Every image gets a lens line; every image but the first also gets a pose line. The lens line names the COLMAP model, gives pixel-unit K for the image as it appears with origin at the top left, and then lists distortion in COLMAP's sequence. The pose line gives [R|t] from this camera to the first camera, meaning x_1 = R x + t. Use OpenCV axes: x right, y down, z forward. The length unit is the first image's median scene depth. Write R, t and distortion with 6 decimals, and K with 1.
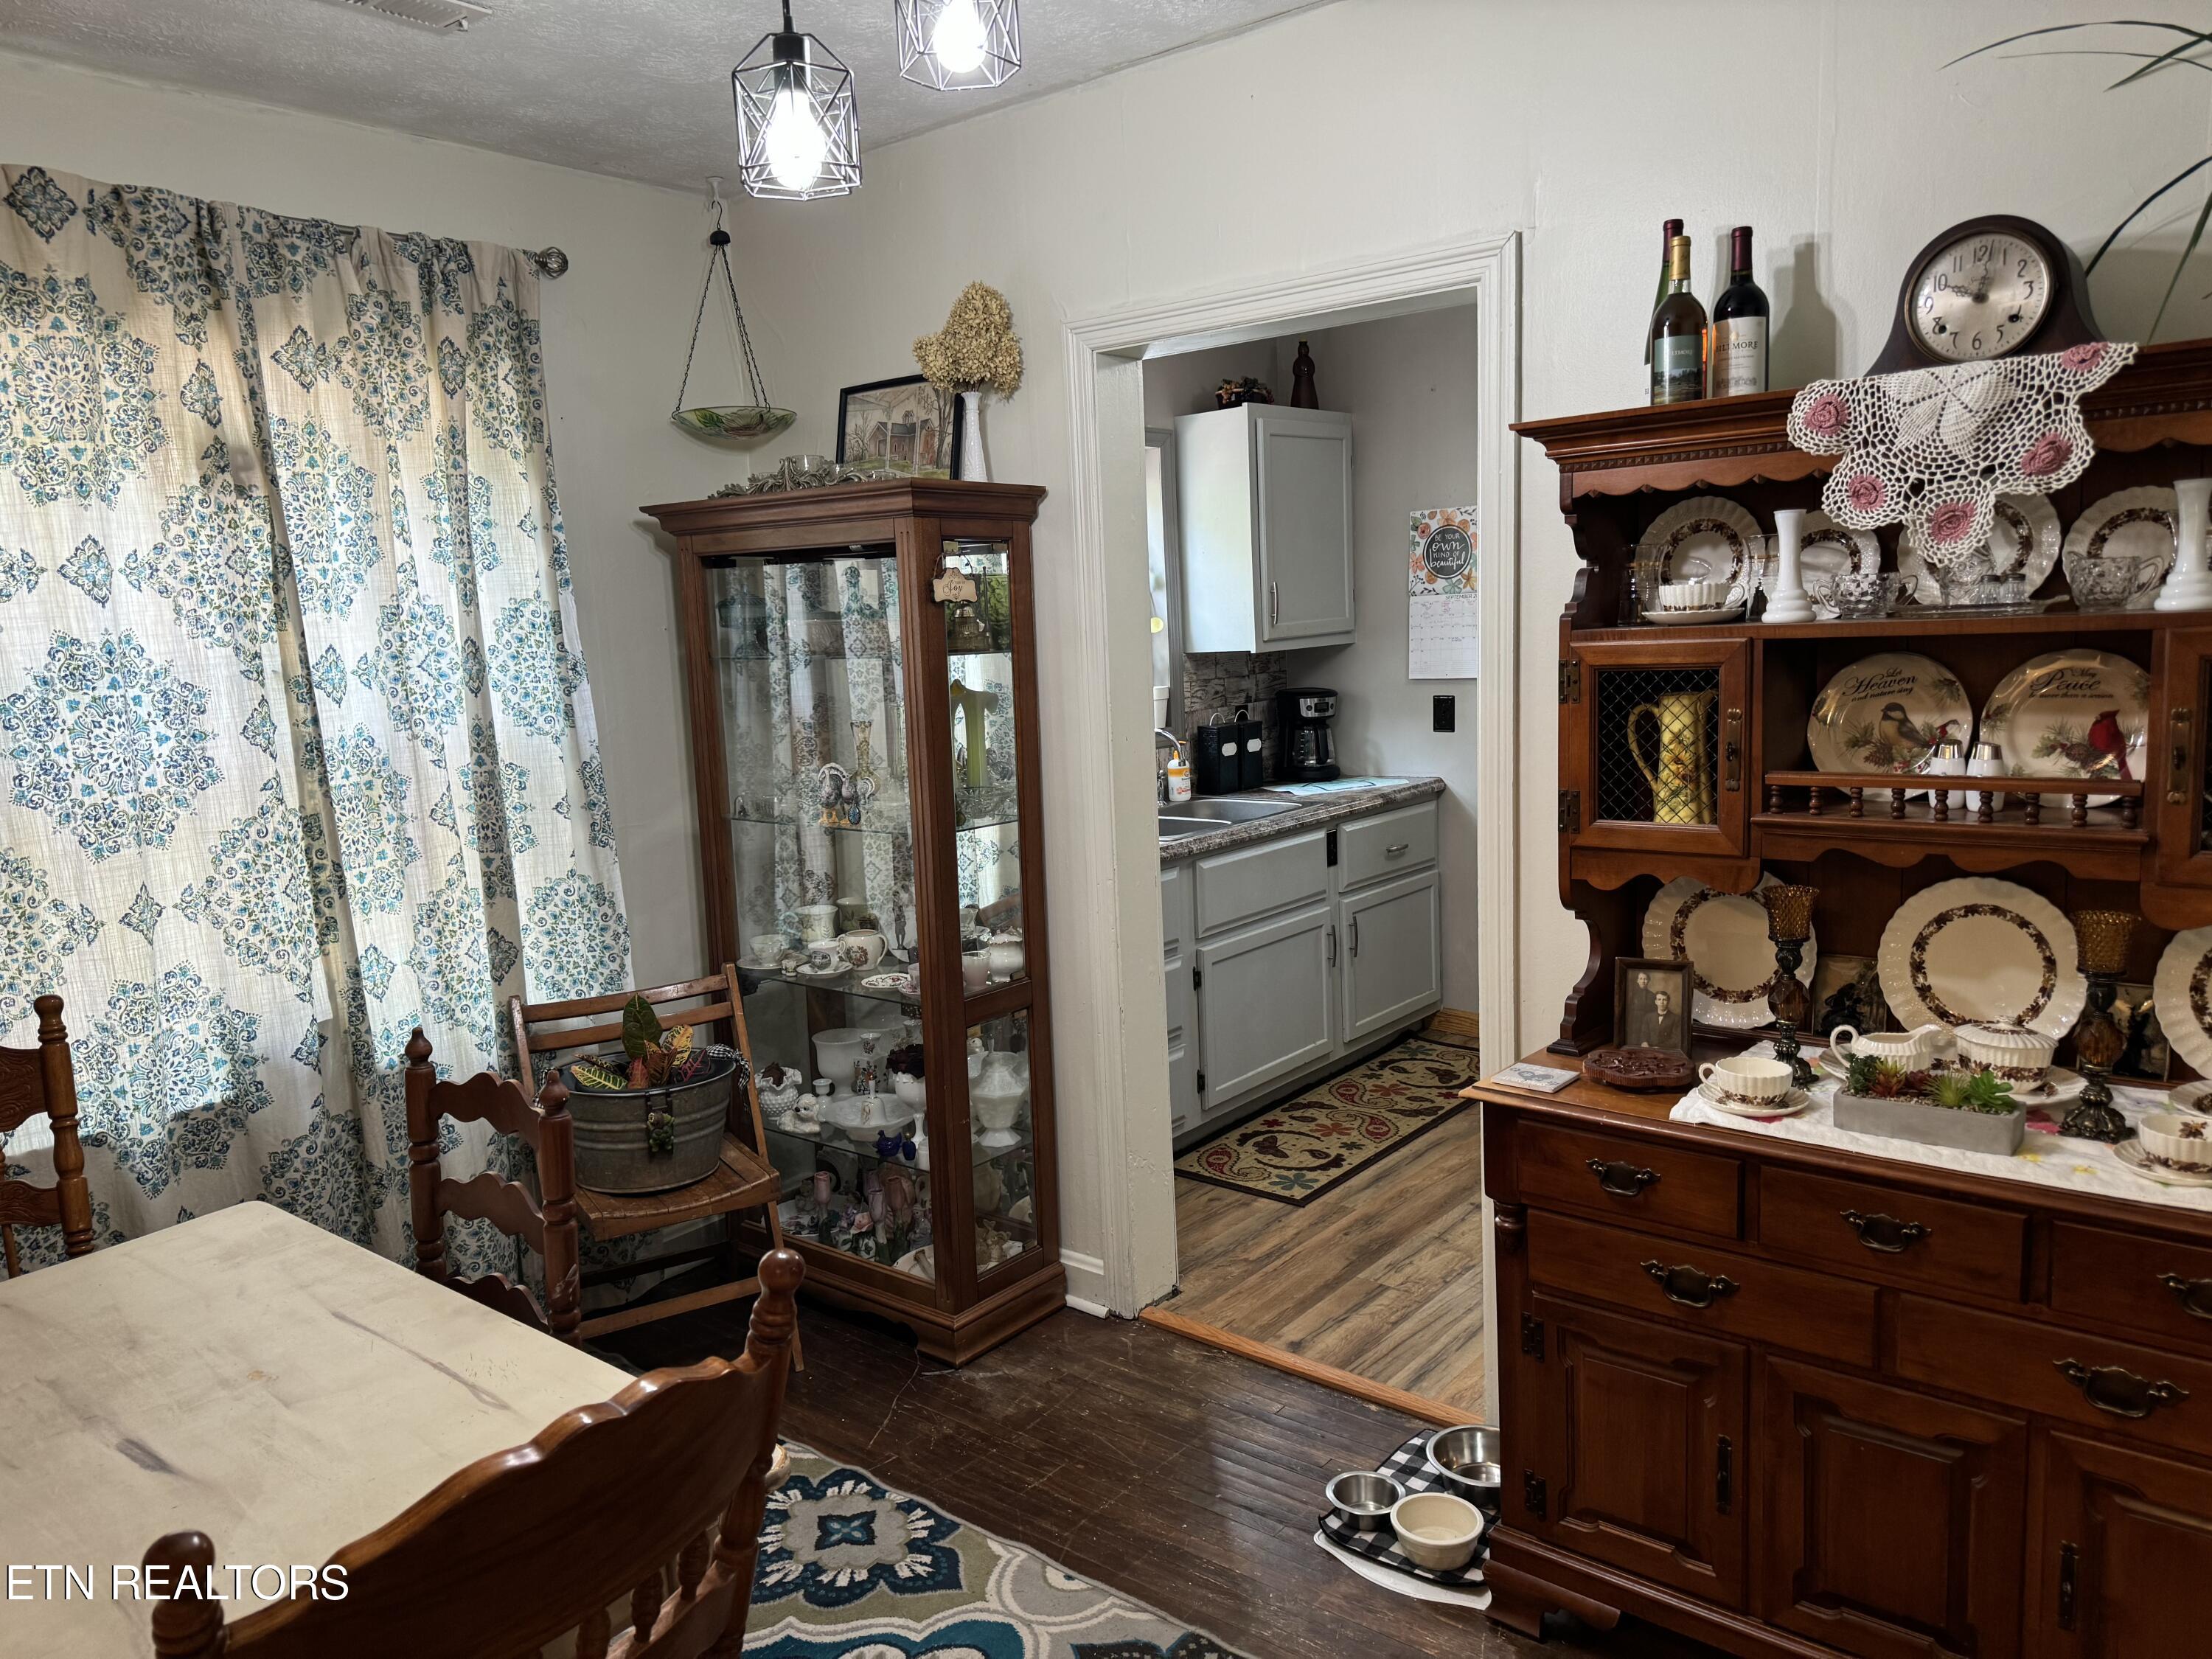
lens RADIAL K [[1564.0, 0, 1093.3], [0, 1564.0, 828.6], [0, 0, 1]] dist [0.059374, -0.056117]
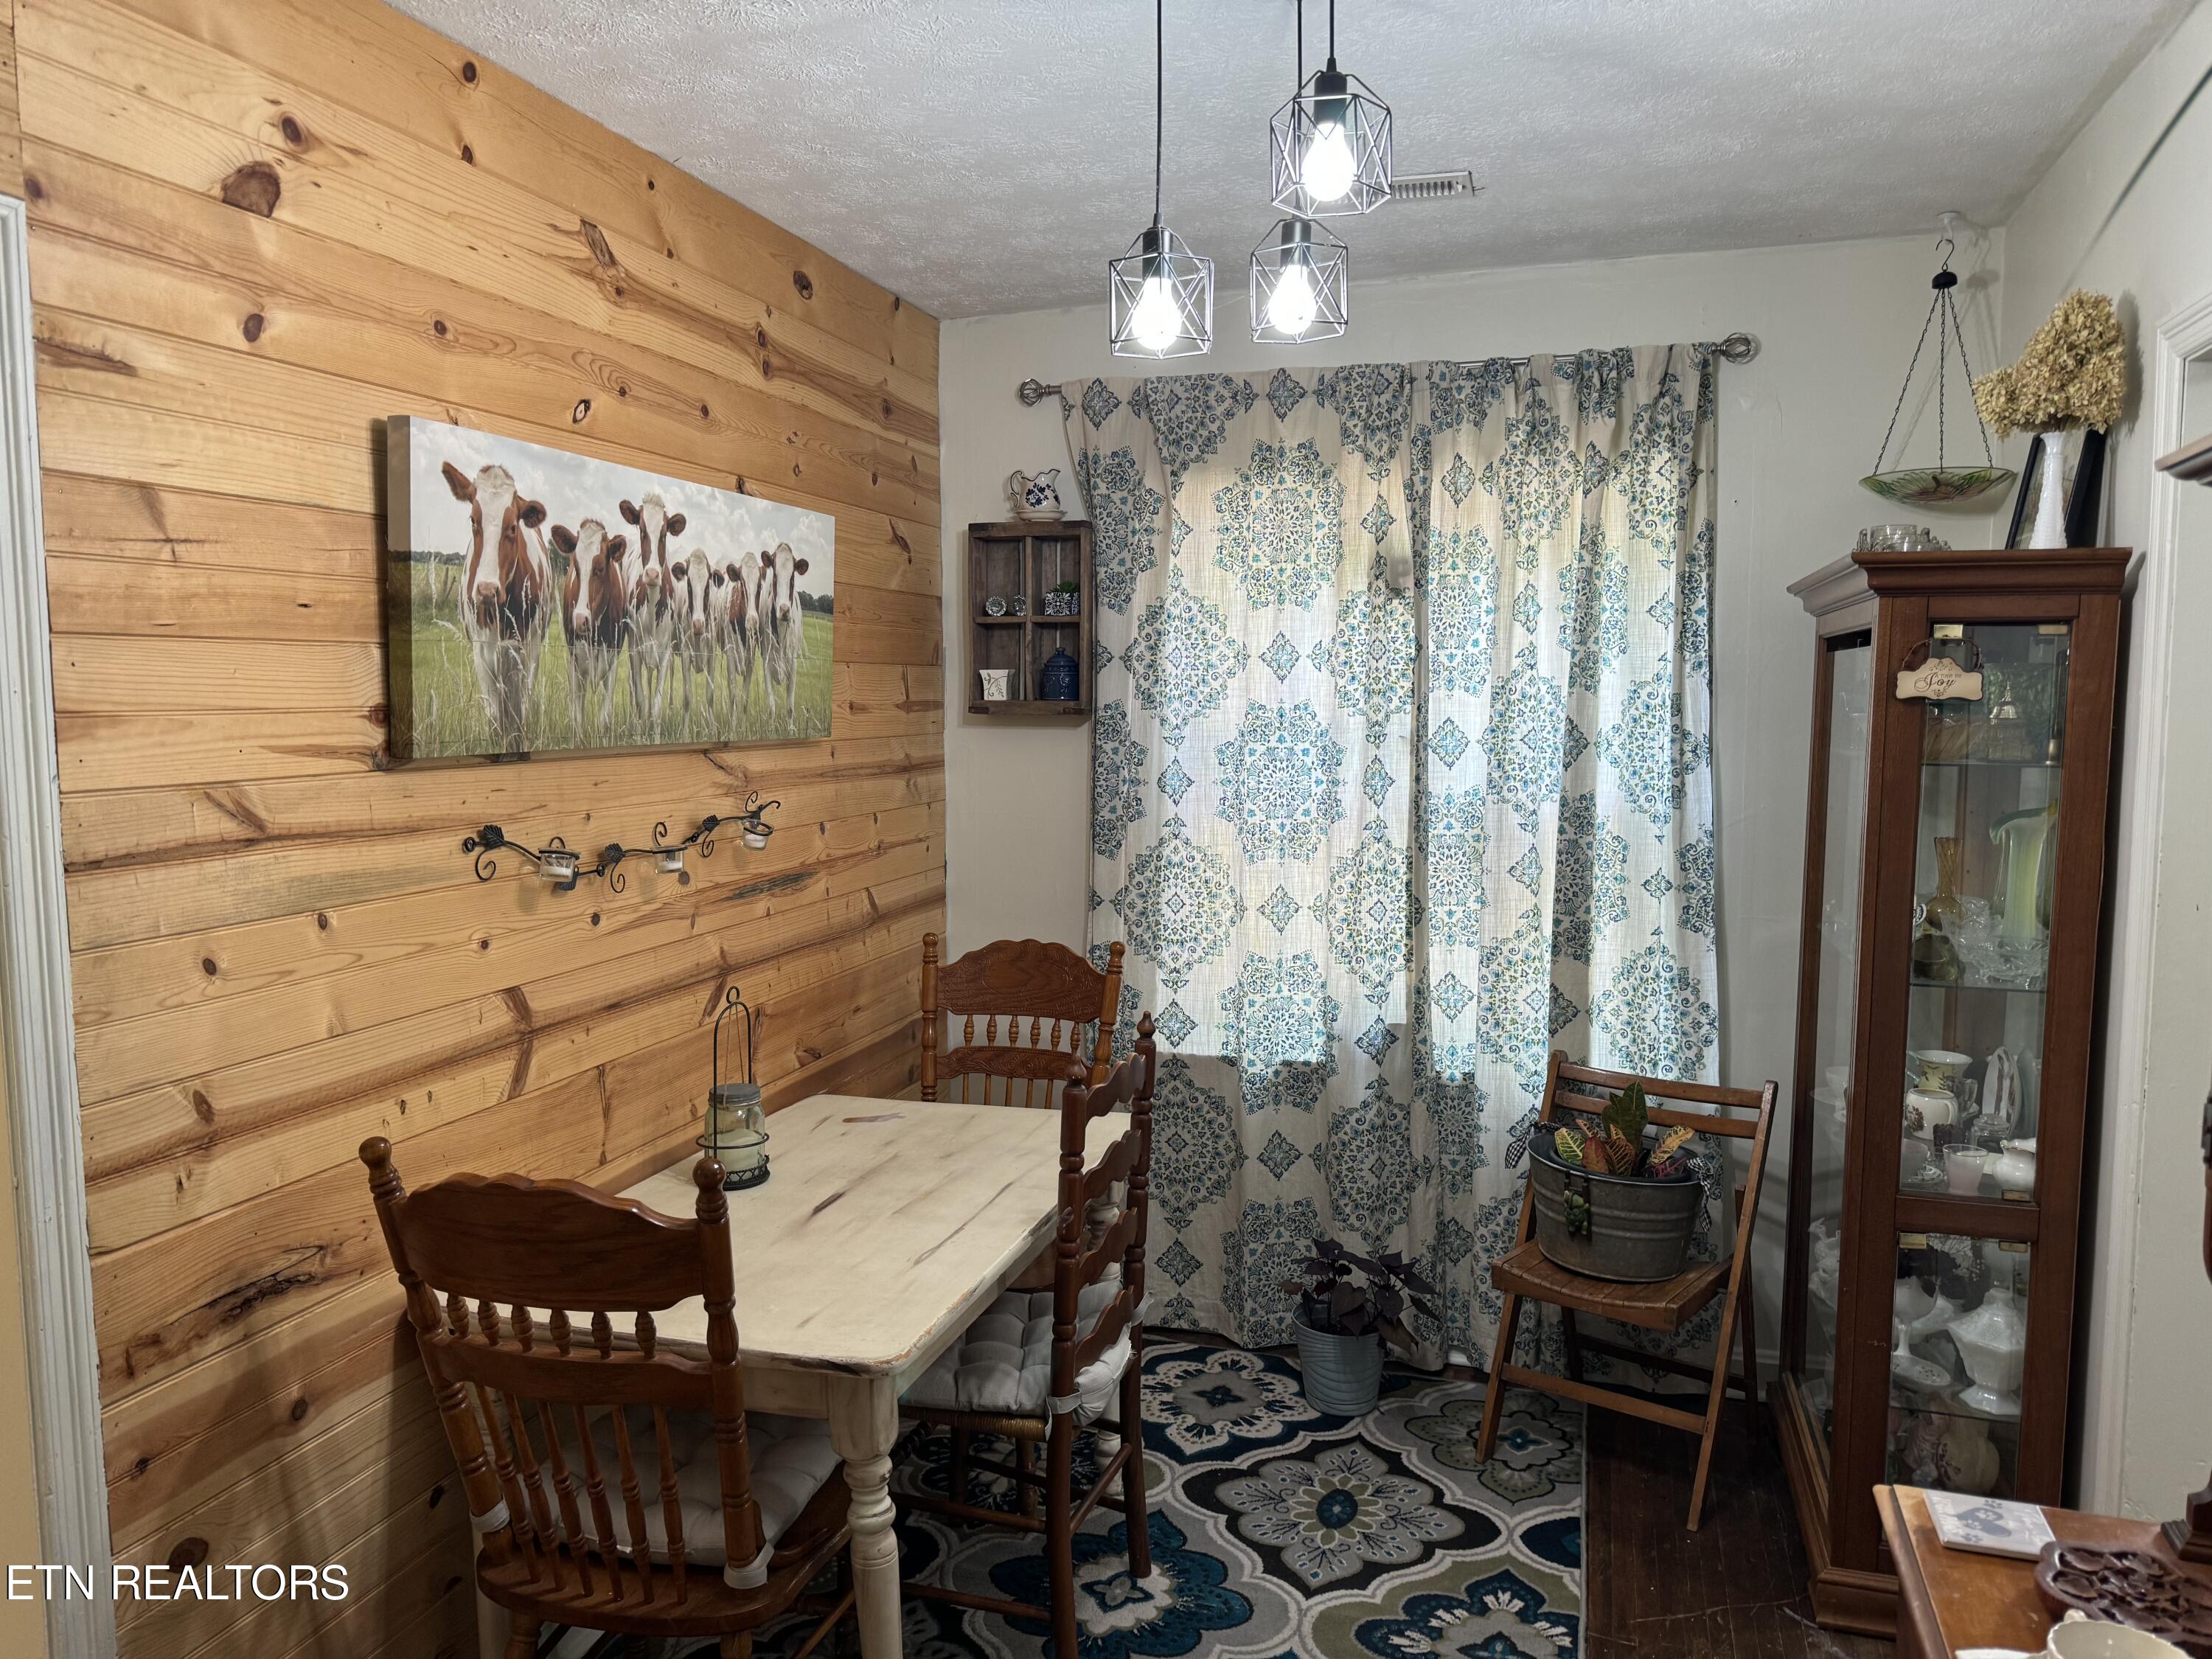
lens RADIAL K [[1544.1, 0, 1103.1], [0, 1544.1, 837.1], [0, 0, 1]] dist [0.118572, -0.179903]
pose [[0.382887, 0.126514, -0.915091, 0.488278], [-0.145509, 0.986472, 0.075500, -0.075263], [0.912264, 0.104246, 0.396116, 0.297004]]
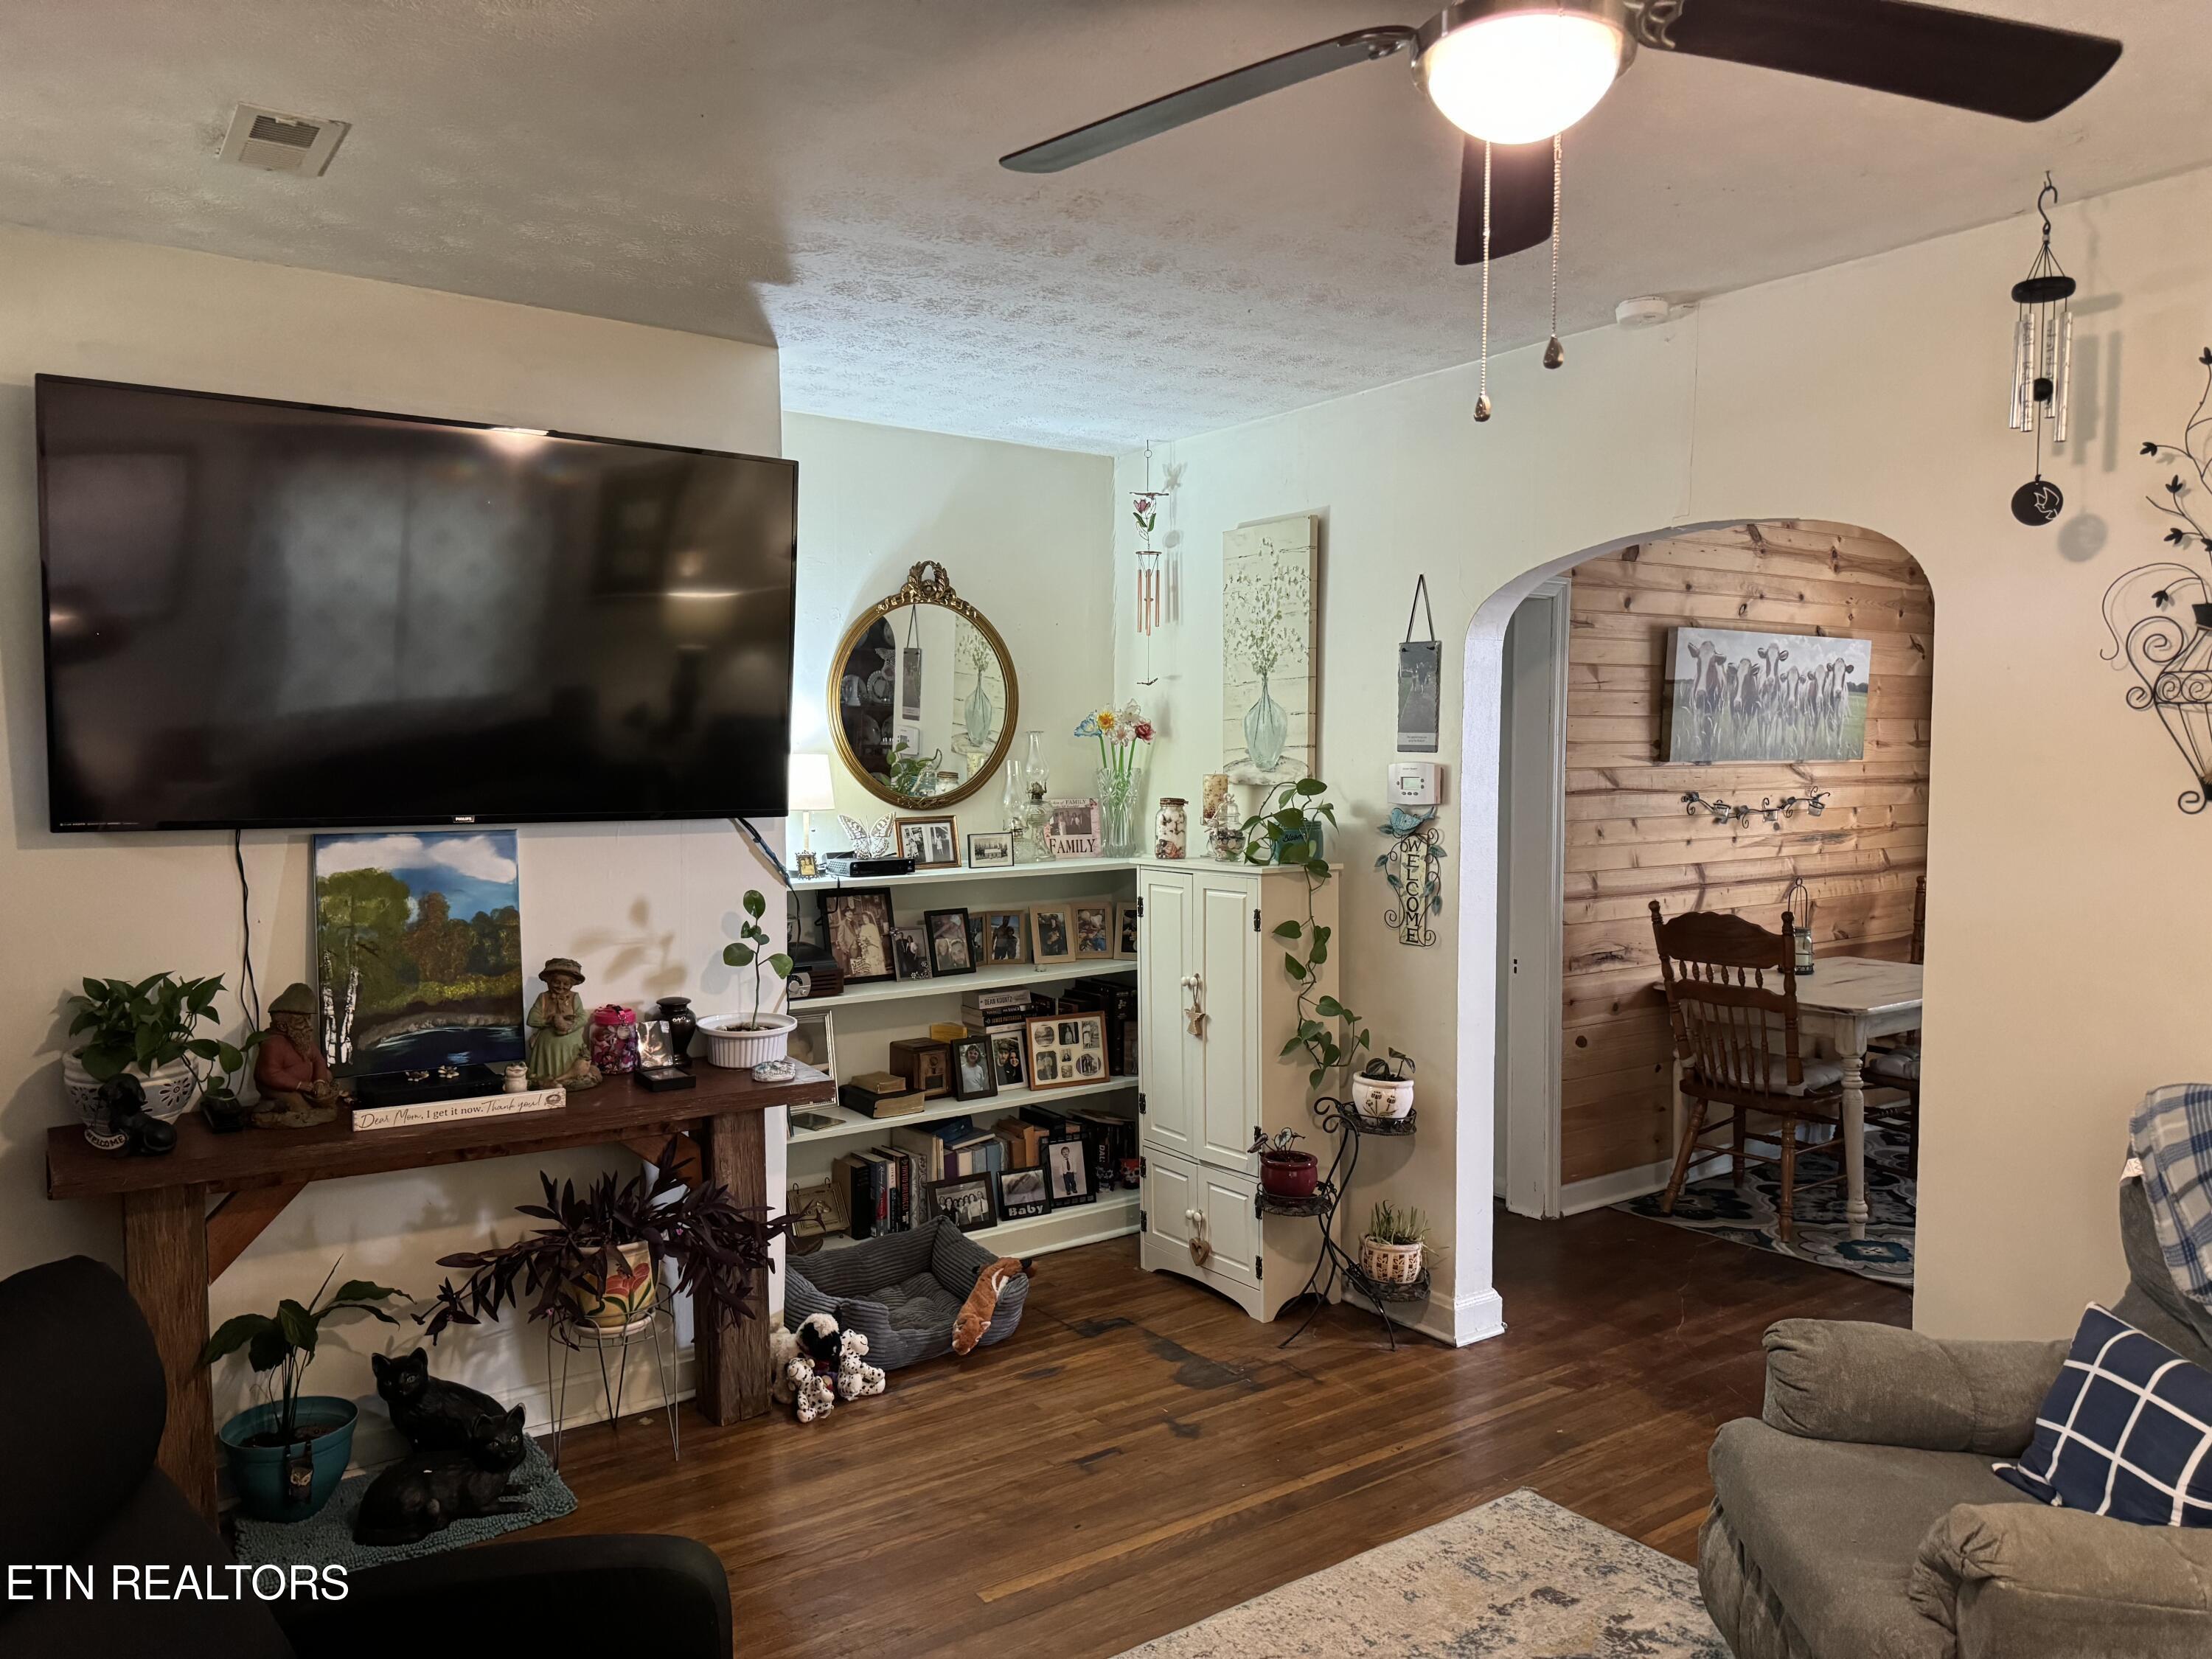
lens RADIAL K [[1543.6, 0, 1106.6], [0, 1543.6, 843.5], [0, 0, 1]] dist [0.098393, -0.162312]
pose [[-0.256916, 0.104510, -0.960766, 1.573854], [-0.127193, 0.981832, 0.140814, -0.087973], [0.958027, 0.158380, -0.238956, 0.118410]]
